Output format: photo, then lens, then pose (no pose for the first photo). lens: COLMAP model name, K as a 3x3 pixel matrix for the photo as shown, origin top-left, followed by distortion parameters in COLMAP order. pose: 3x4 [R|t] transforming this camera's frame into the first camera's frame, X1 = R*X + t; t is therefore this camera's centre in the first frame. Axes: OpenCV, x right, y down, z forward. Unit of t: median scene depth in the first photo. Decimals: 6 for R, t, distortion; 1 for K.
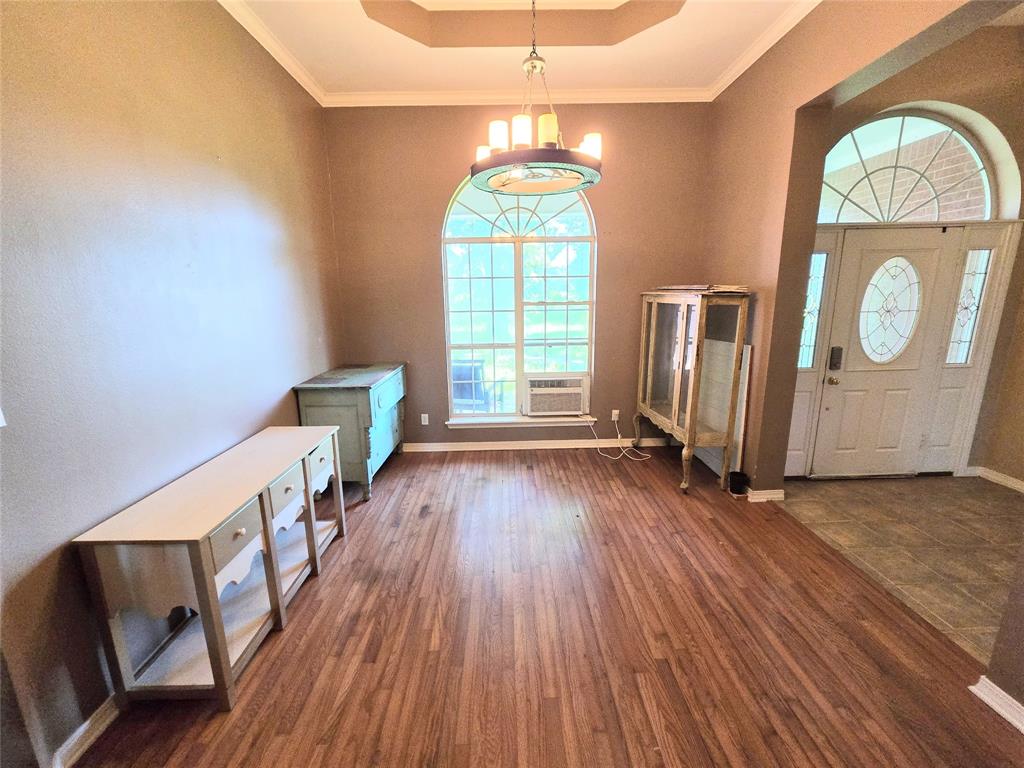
lens RADIAL K [[419.1, 0, 507.4], [0, 419.1, 382.6], [0, 0, 1]] dist [-0.002409, -0.000184]
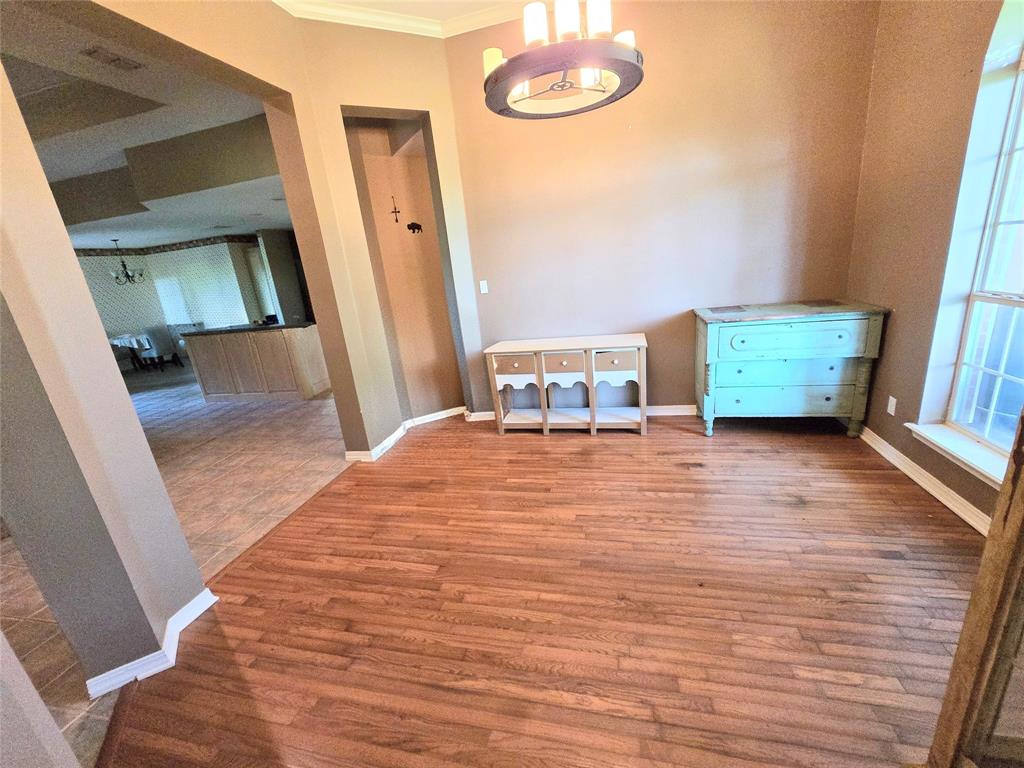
lens RADIAL K [[419.1, 0, 511.1], [0, 419.1, 384.0], [0, 0, 1]] dist [-0.002409, -0.000184]
pose [[-0.247489, 0.321372, -0.914040, 0.969626], [-0.095314, 0.930737, 0.353050, -0.208583], [0.964191, 0.174497, -0.199715, 1.089946]]
